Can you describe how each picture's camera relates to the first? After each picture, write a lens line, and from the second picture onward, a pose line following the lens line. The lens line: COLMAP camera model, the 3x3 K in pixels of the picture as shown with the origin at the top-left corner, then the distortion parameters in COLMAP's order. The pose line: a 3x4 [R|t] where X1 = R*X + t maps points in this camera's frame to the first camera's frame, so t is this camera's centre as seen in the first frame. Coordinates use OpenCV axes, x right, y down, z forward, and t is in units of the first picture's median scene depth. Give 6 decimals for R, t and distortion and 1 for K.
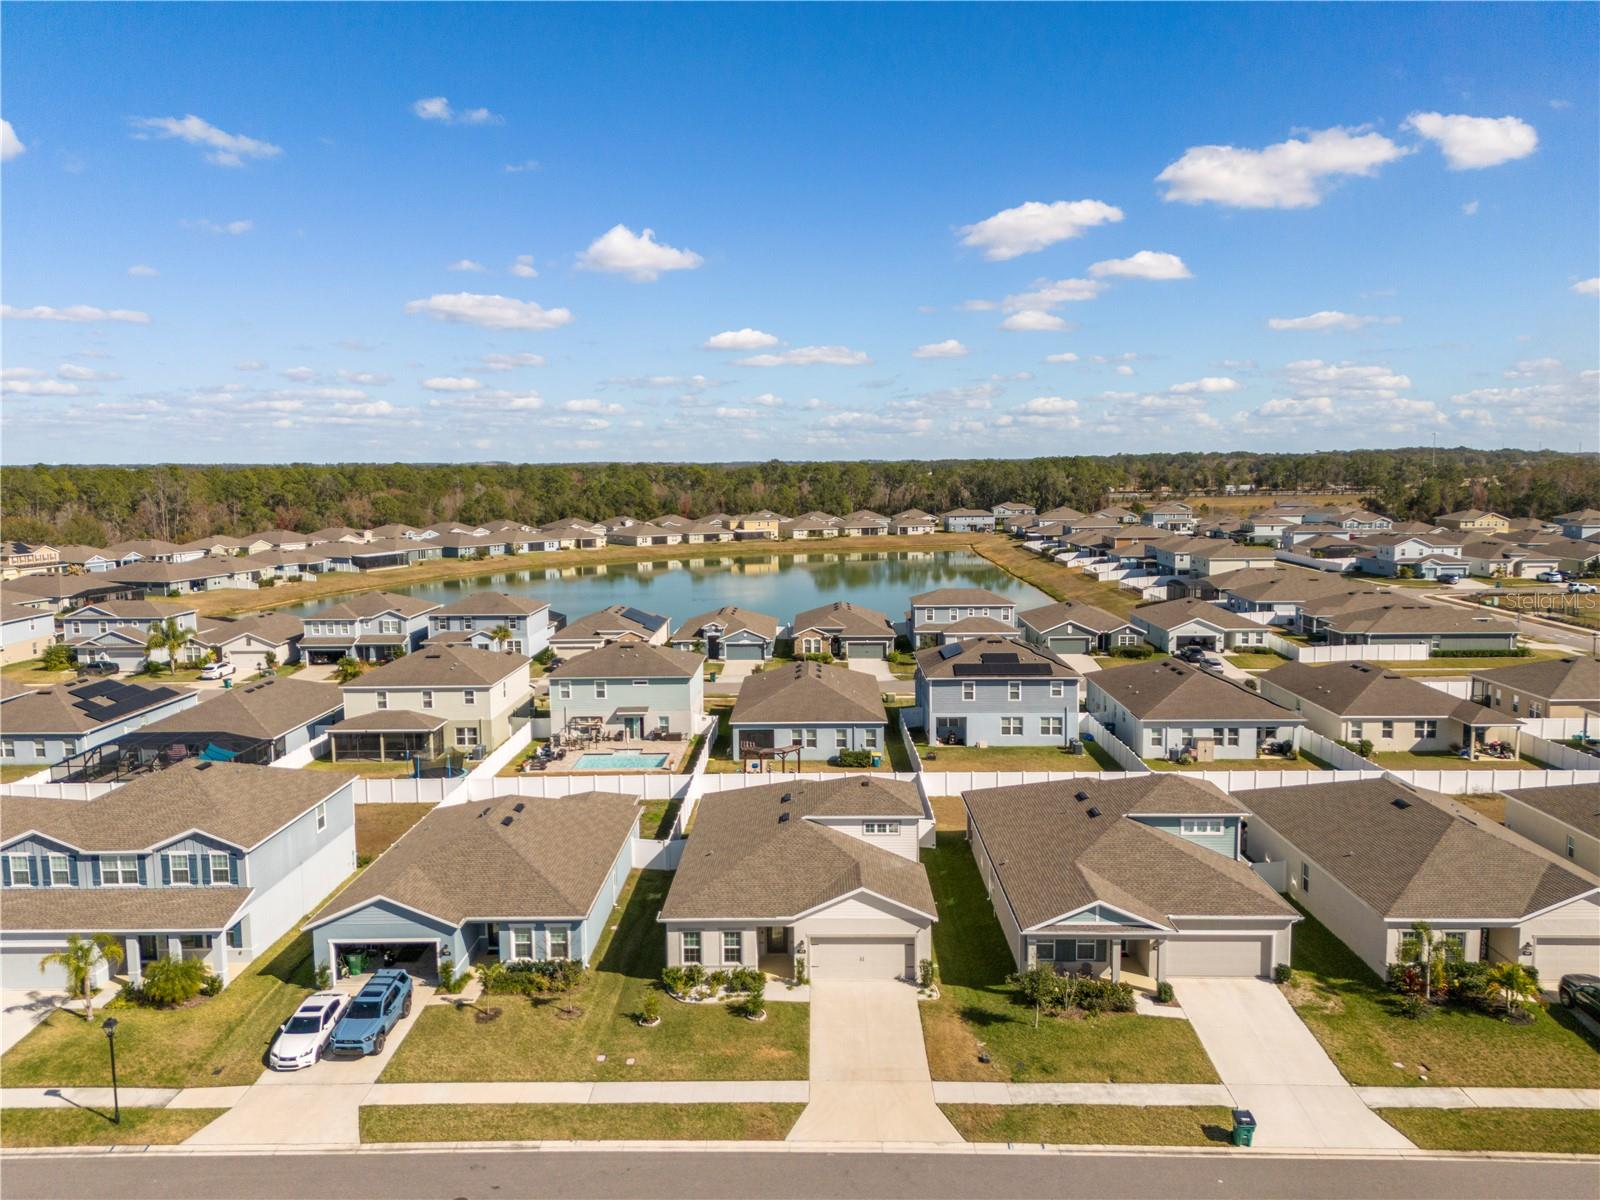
lens RADIAL K [[1174.3, 0, 798.3], [0, 1174.3, 603.1], [0, 0, 1]] dist [0.079261, -0.071353]
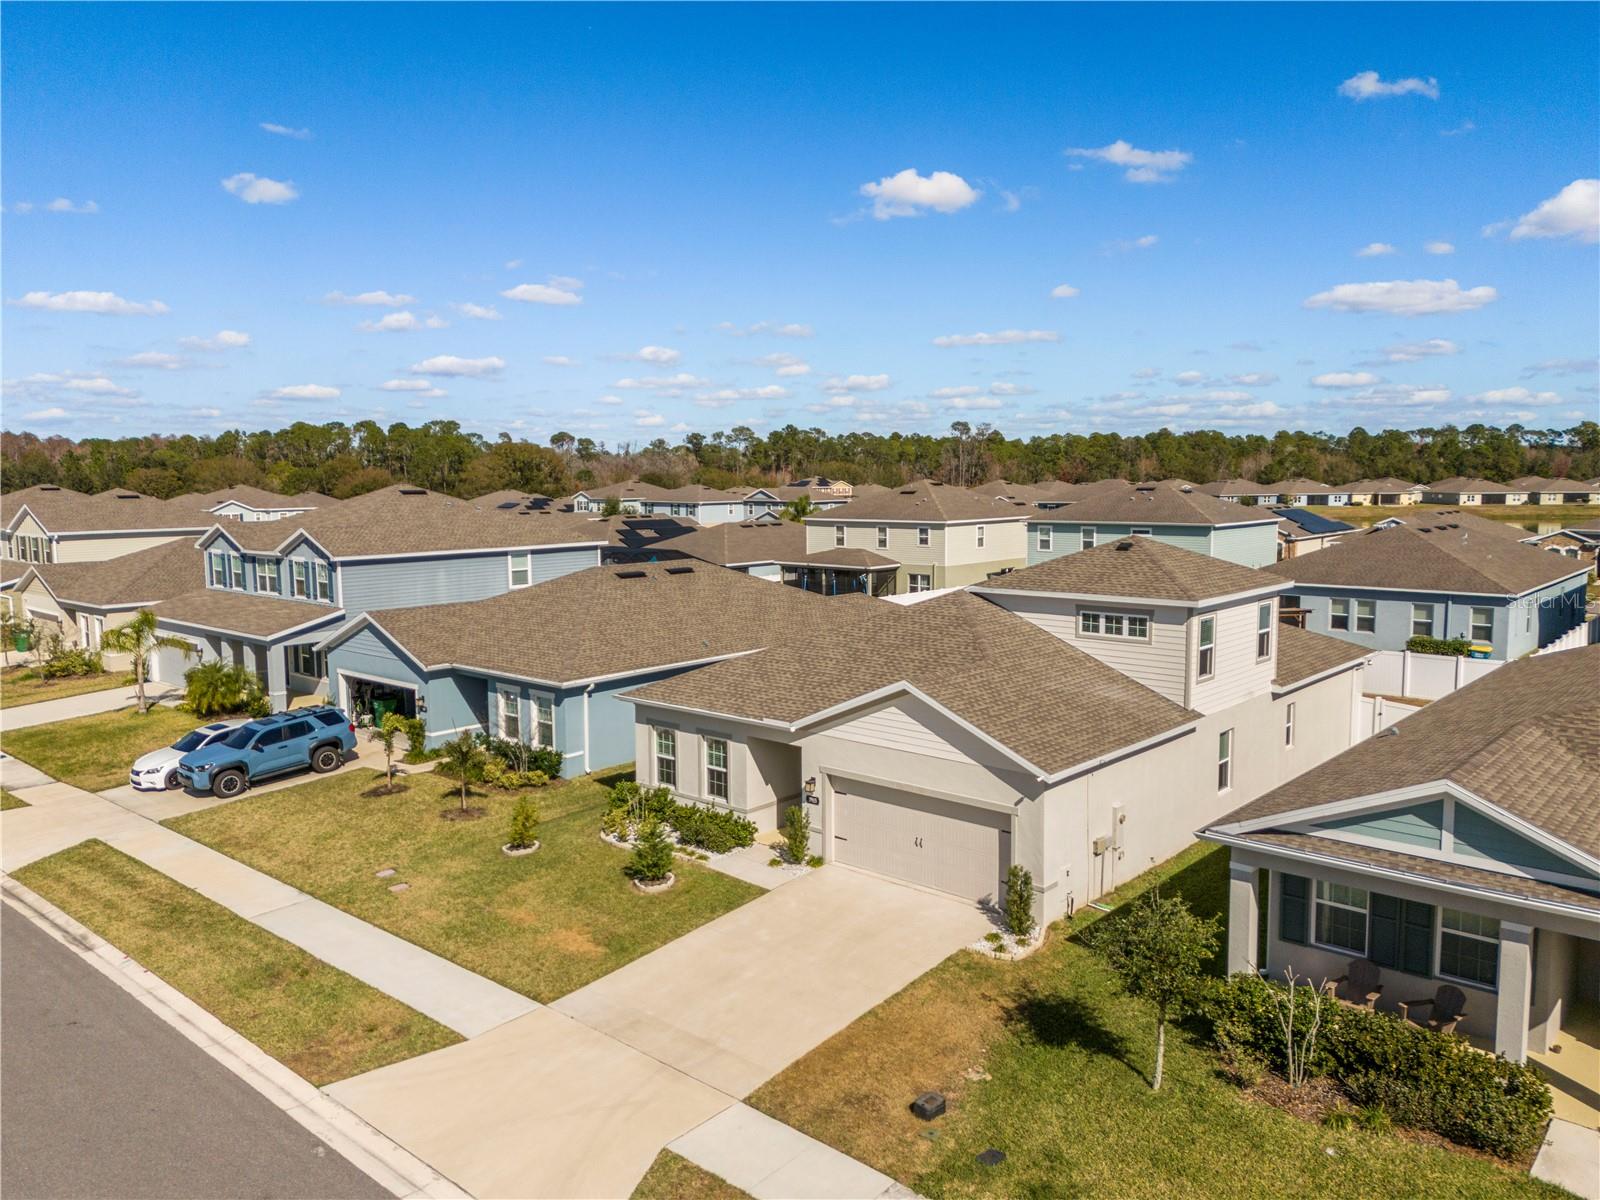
lens RADIAL K [[1174.3, 0, 797.9], [0, 1174.3, 613.0], [0, 0, 1]] dist [0.079261, -0.071353]
pose [[0.761748, 0.083110, -0.642521, 0.293101], [-0.078832, 0.996259, 0.035405, 0.189702], [0.643060, 0.023682, 0.765450, 0.586443]]
